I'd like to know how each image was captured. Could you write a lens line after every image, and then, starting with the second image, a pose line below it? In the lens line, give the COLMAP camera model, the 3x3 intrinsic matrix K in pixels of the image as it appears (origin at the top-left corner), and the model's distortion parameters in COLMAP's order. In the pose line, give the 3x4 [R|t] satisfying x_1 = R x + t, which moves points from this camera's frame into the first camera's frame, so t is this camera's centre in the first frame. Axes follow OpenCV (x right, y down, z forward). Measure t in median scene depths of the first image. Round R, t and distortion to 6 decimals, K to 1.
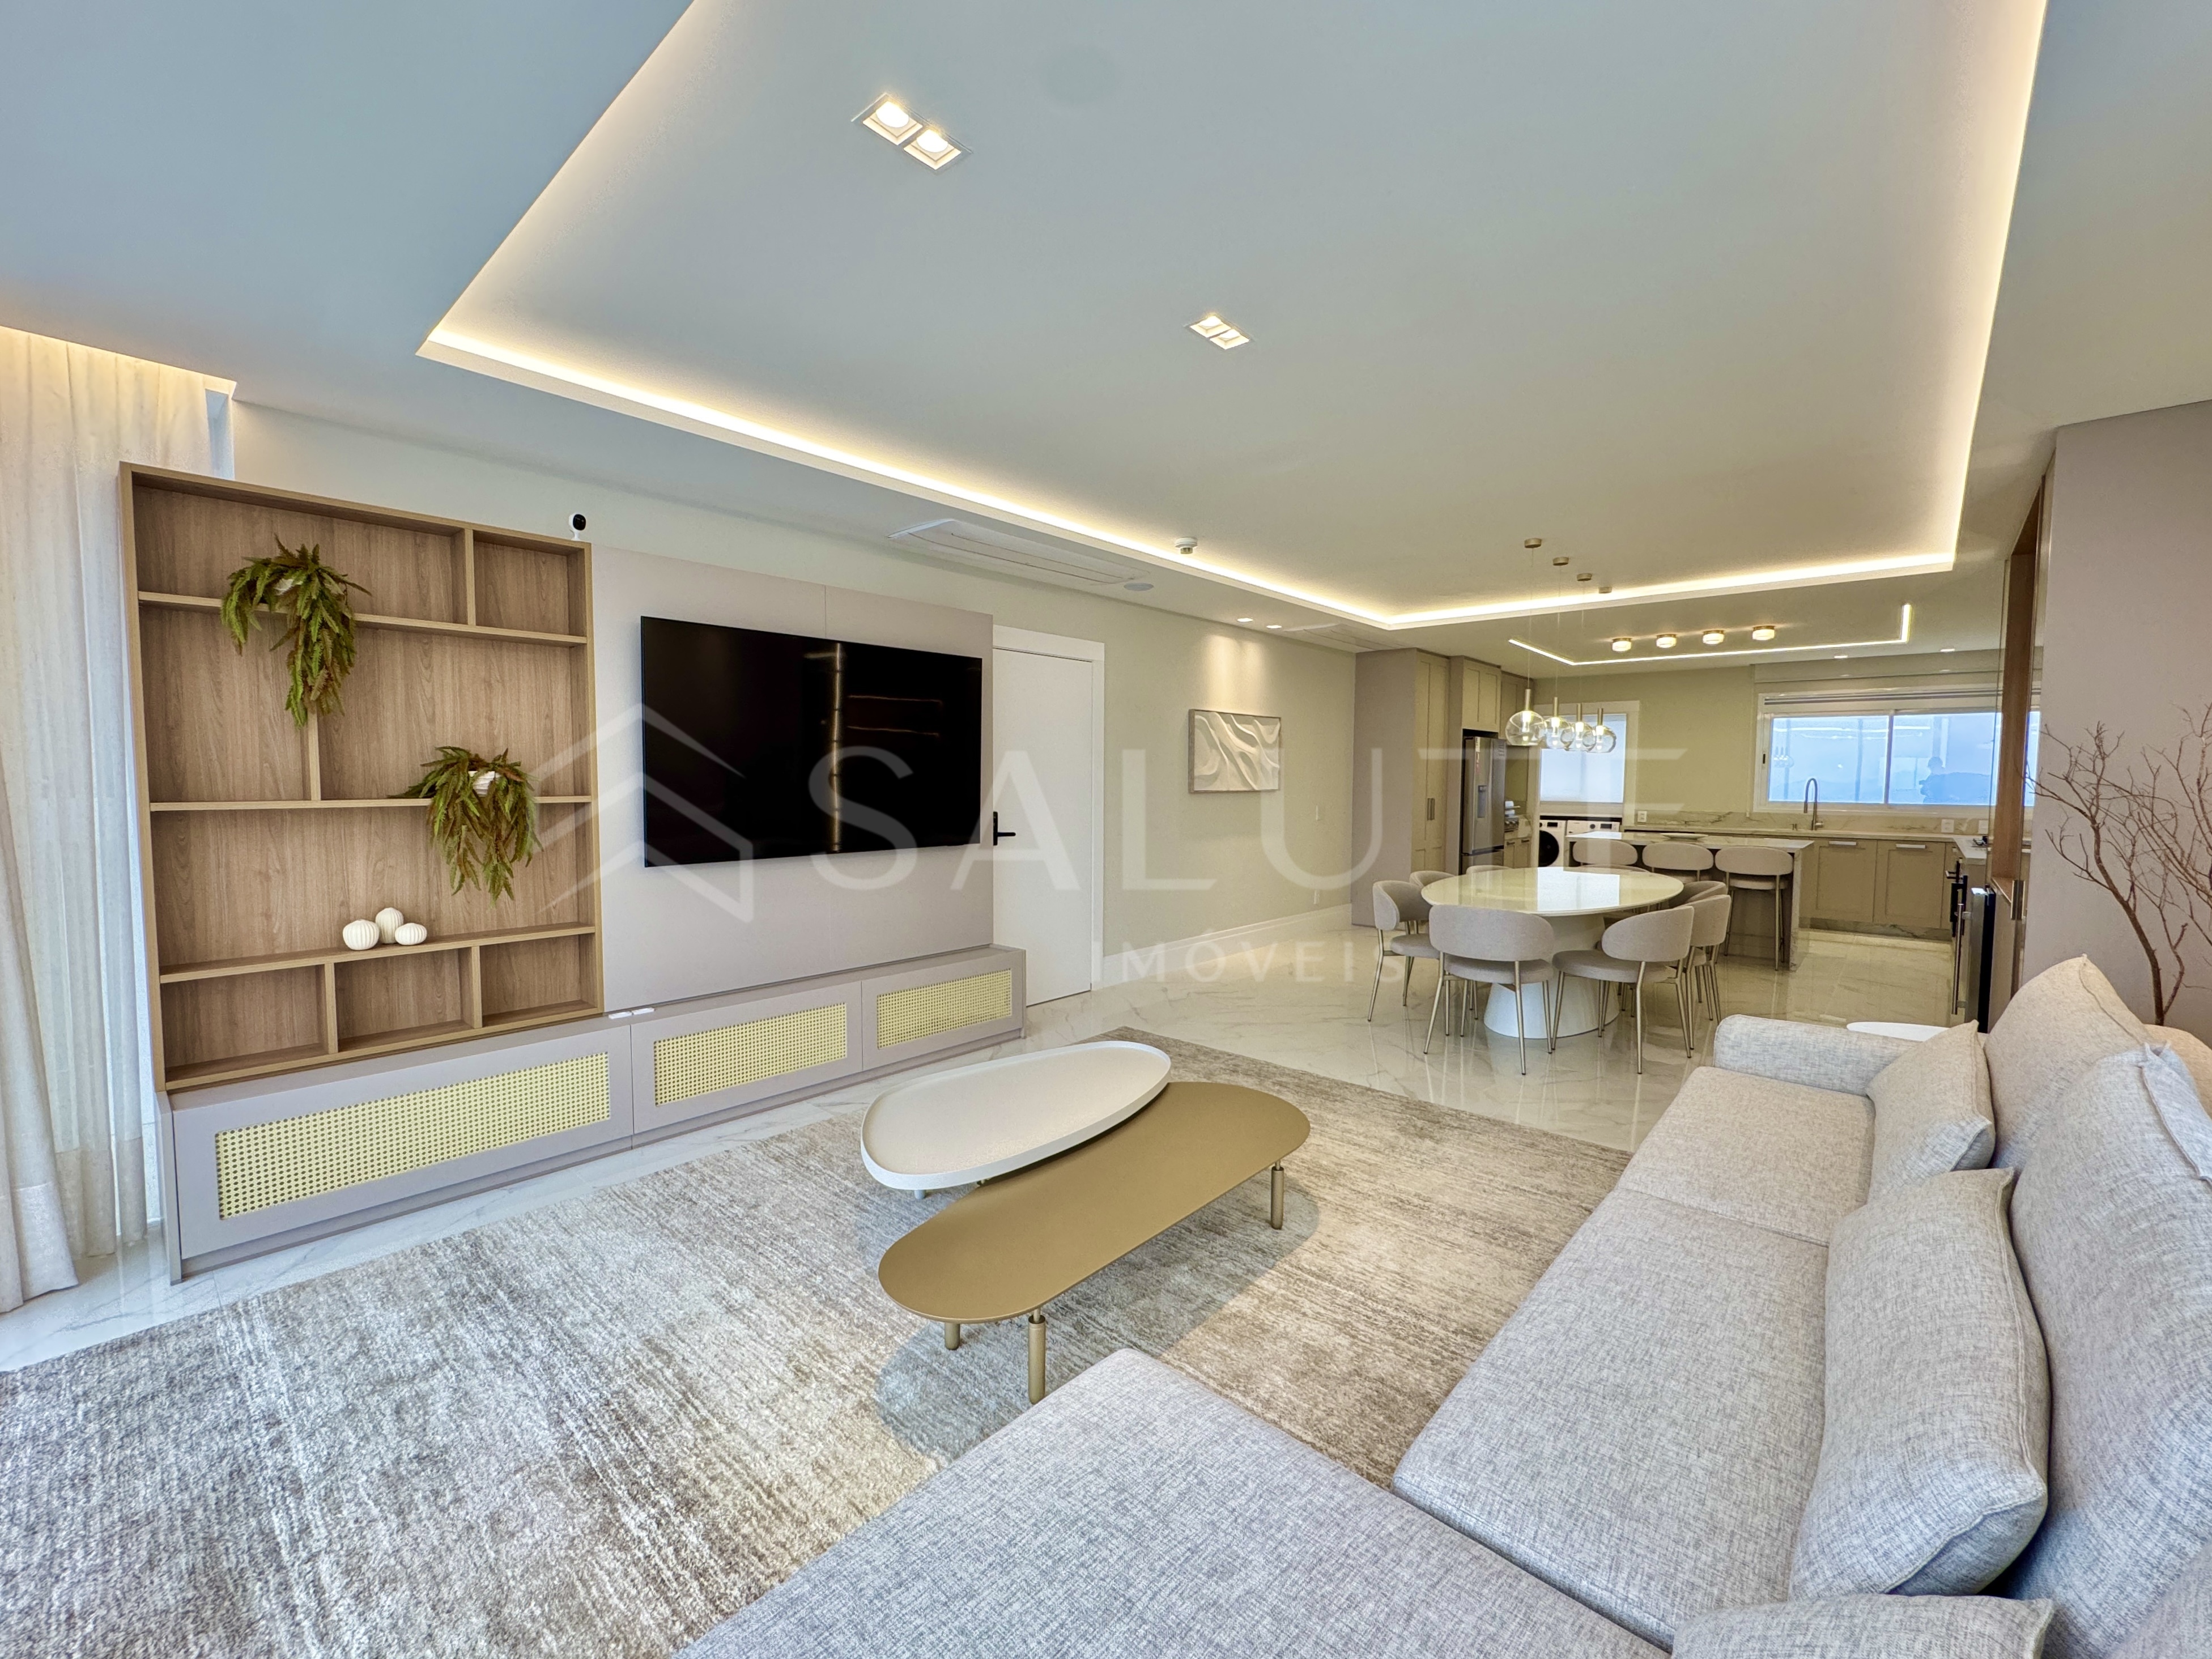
lens RADIAL K [[910.0, 0, 1103.6], [0, 910.0, 827.4], [0, 0, 1]] dist [-0.003502, 0.000468]
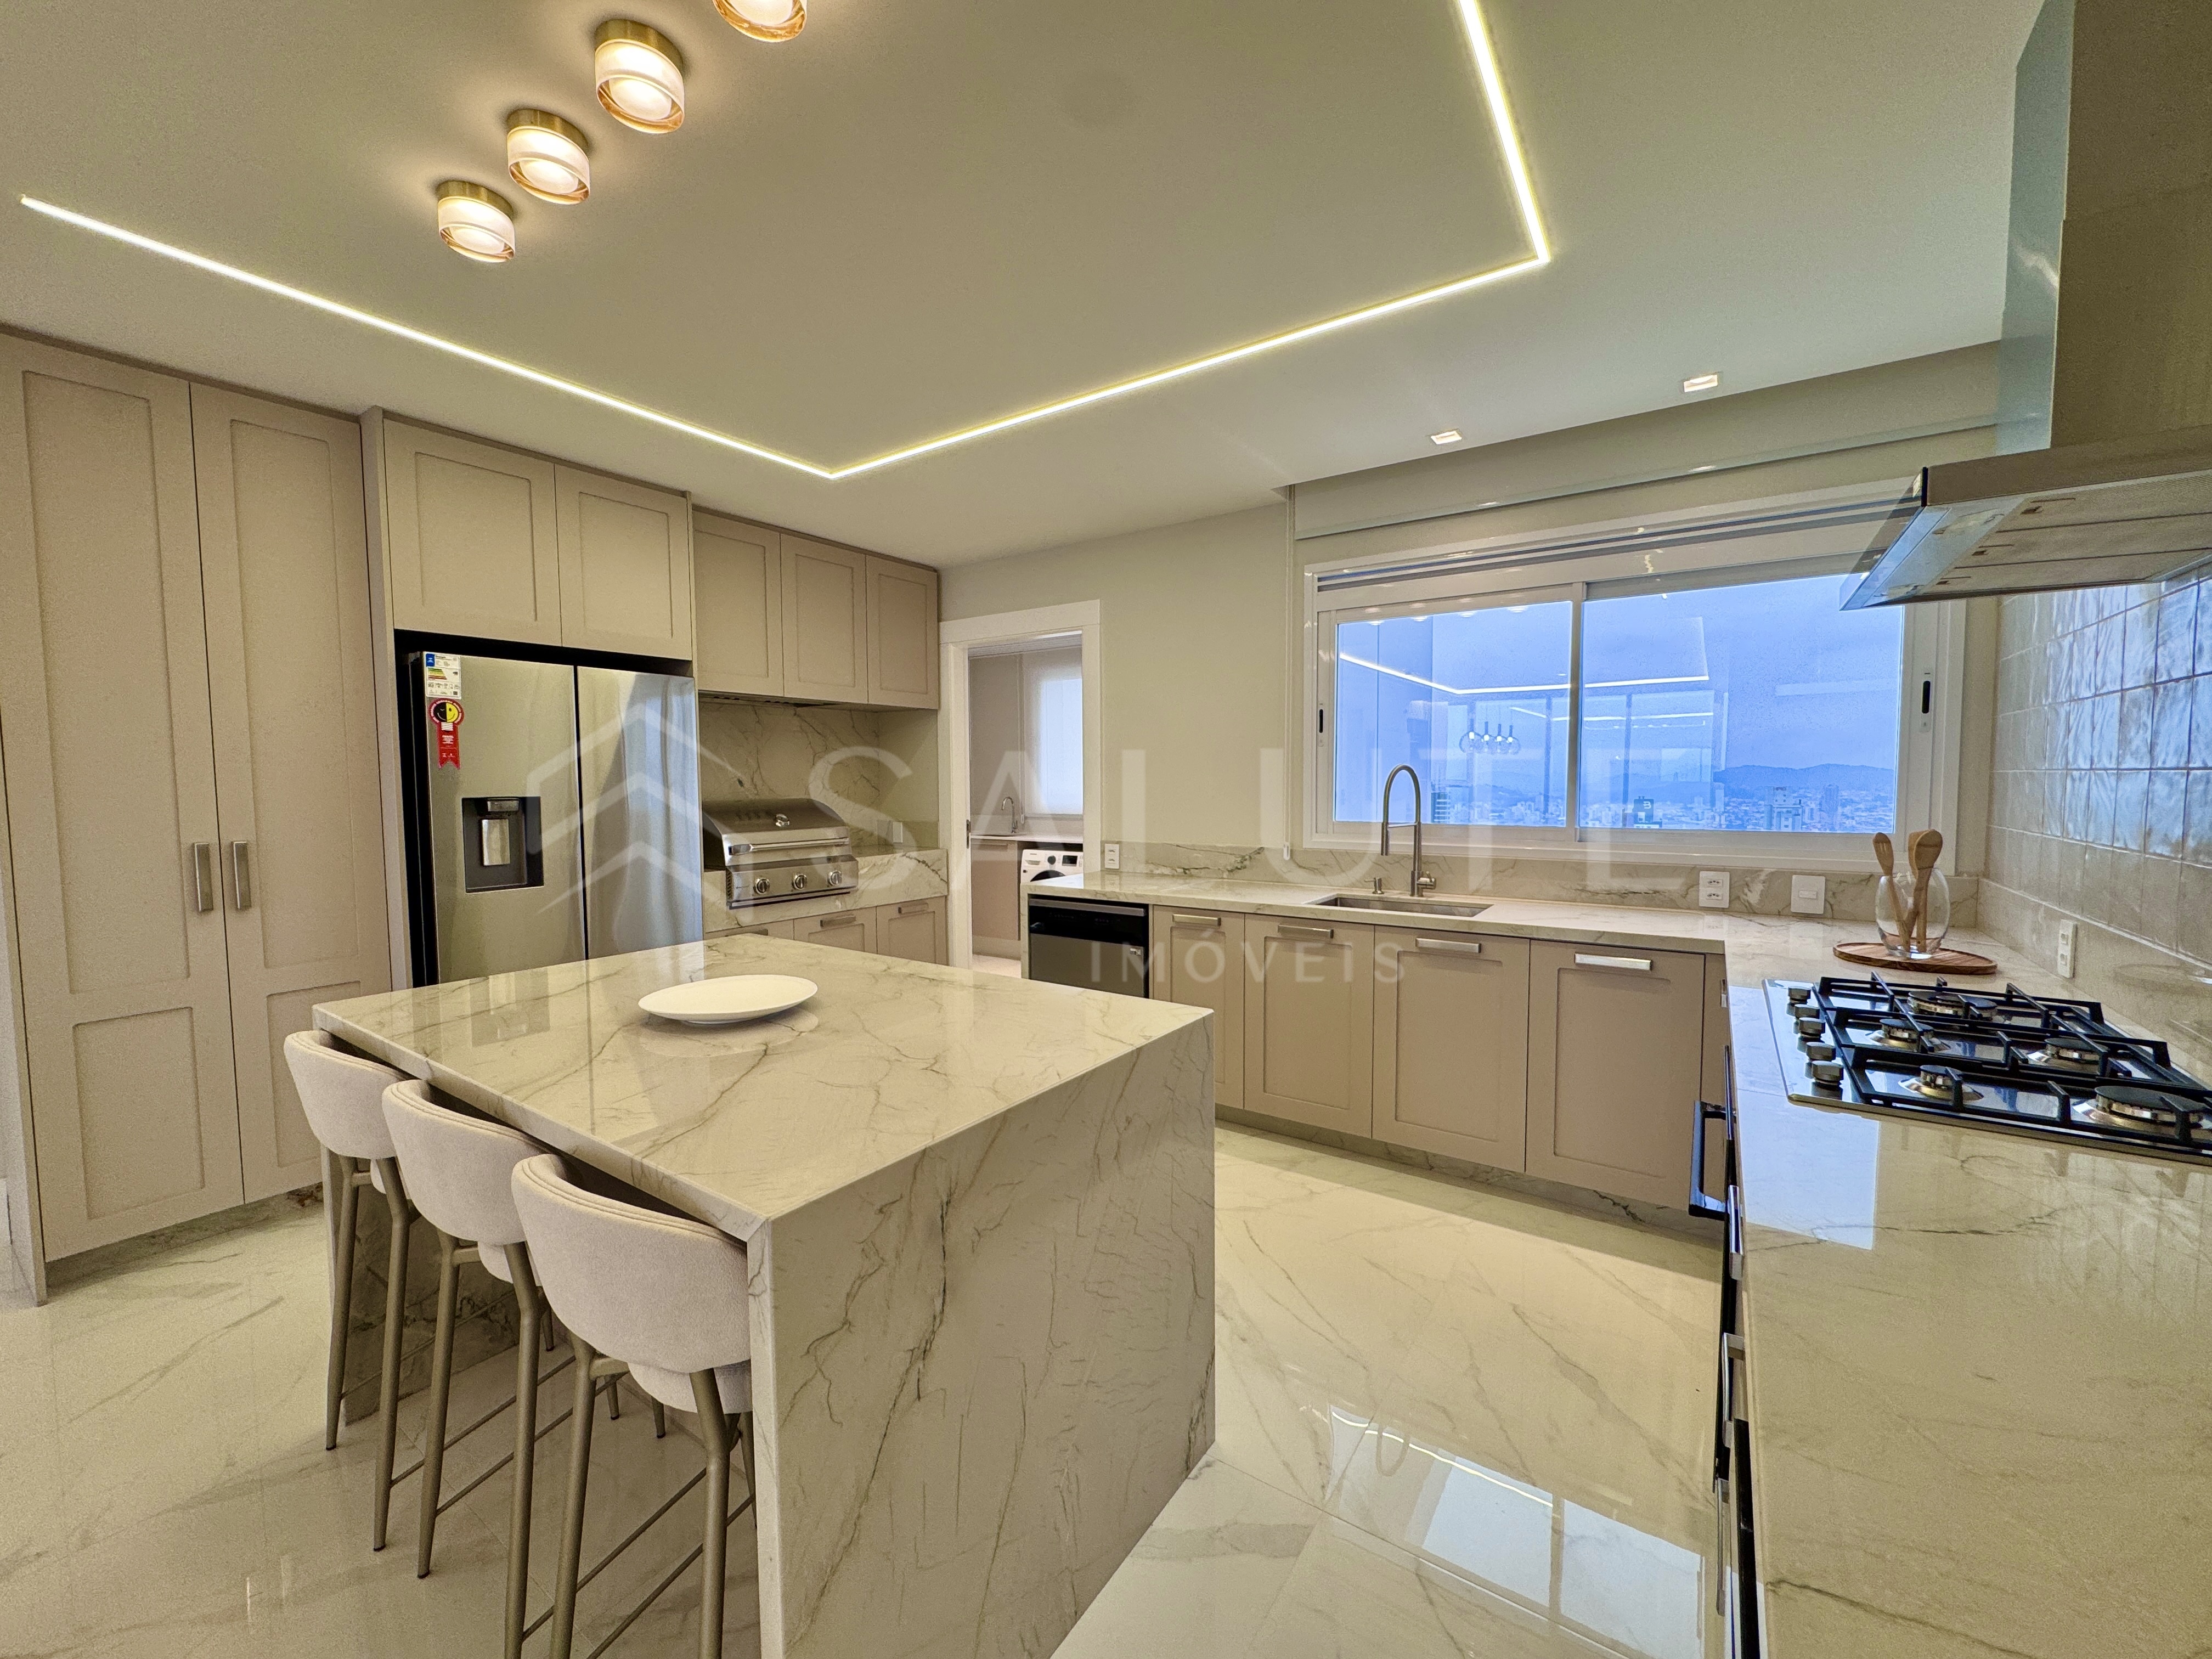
lens RADIAL K [[881.5, 0, 1103.6], [0, 881.5, 827.6], [0, 0, 1]] dist [-0.003809, 0.000357]
pose [[0.991800, -0.021088, 0.126050, 1.651322], [0.021119, 0.999776, 0.001089, -0.082644], [-0.126045, 0.001582, 0.992023, 1.747842]]
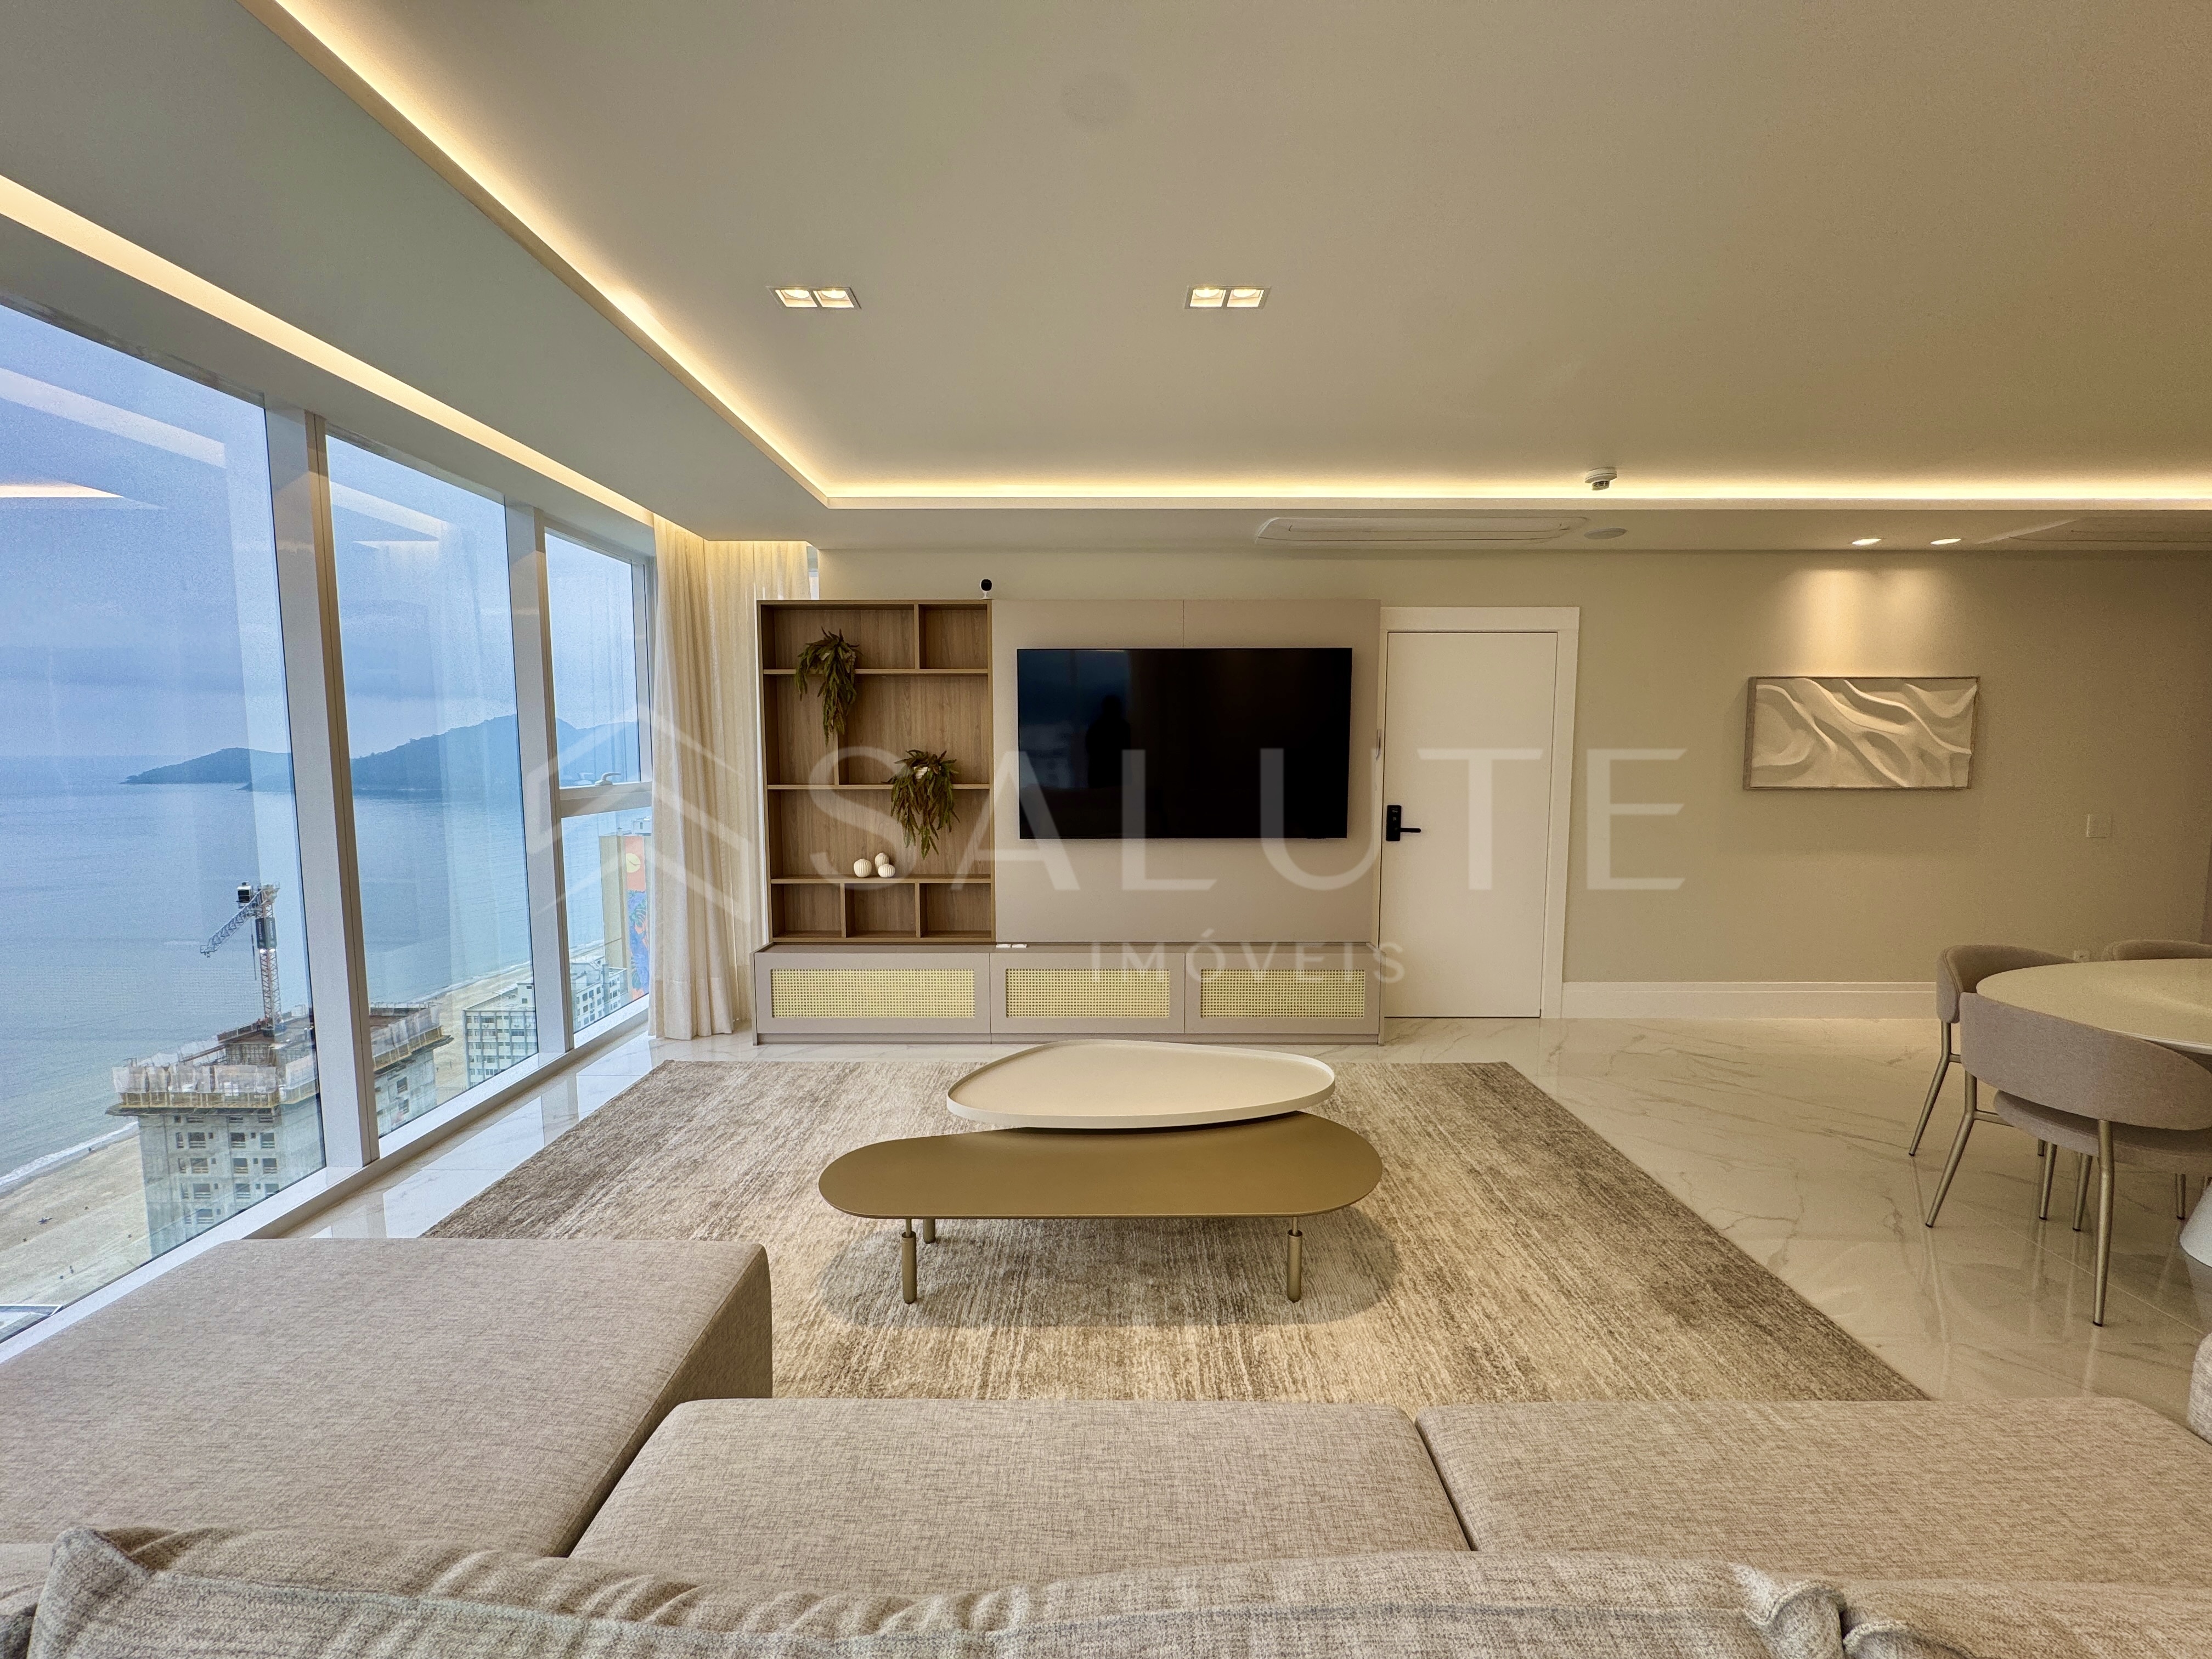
lens RADIAL K [[881.5, 0, 1103.6], [0, 881.5, 827.6], [0, 0, 1]] dist [-0.003809, 0.000357]
pose [[0.662911, 0.061668, -0.746154, 0.592565], [-0.039501, 0.998095, 0.047396, -0.042009], [0.747655, -0.001946, 0.664084, 0.260772]]
